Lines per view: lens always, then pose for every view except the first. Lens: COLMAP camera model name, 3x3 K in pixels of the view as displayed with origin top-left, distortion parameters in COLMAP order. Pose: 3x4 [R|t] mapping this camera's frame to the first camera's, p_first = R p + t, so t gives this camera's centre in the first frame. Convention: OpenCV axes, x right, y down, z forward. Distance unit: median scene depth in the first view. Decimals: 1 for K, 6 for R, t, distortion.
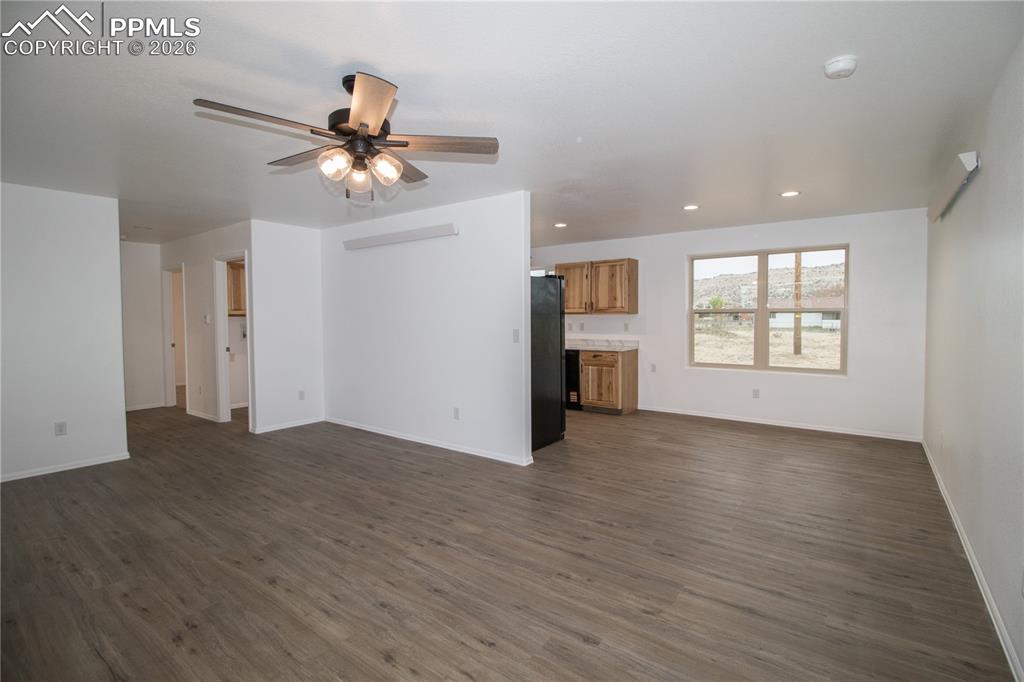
lens RADIAL K [[473.6, 0, 509.1], [0, 473.6, 338.3], [0, 0, 1]] dist [-0.000902, -0.010507]
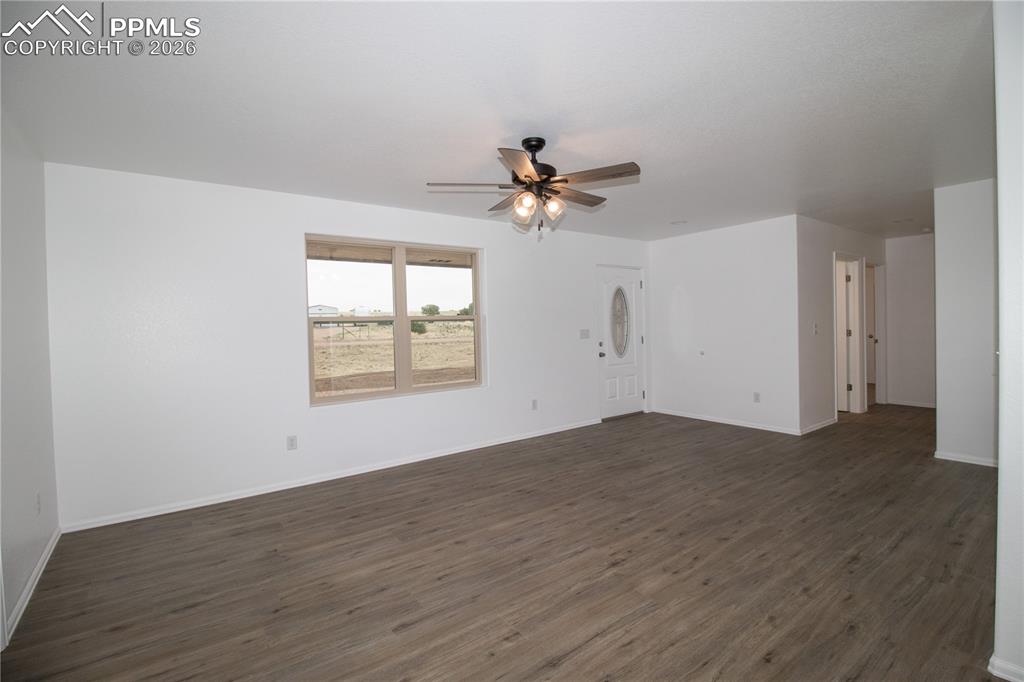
lens RADIAL K [[473.6, 0, 505.8], [0, 473.6, 334.1], [0, 0, 1]] dist [-0.000902, -0.010507]
pose [[-0.294910, 0.033010, -0.954955, 0.768601], [-0.020983, 0.998938, 0.041011, -0.030229], [0.955295, 0.032132, -0.293904, 1.085152]]
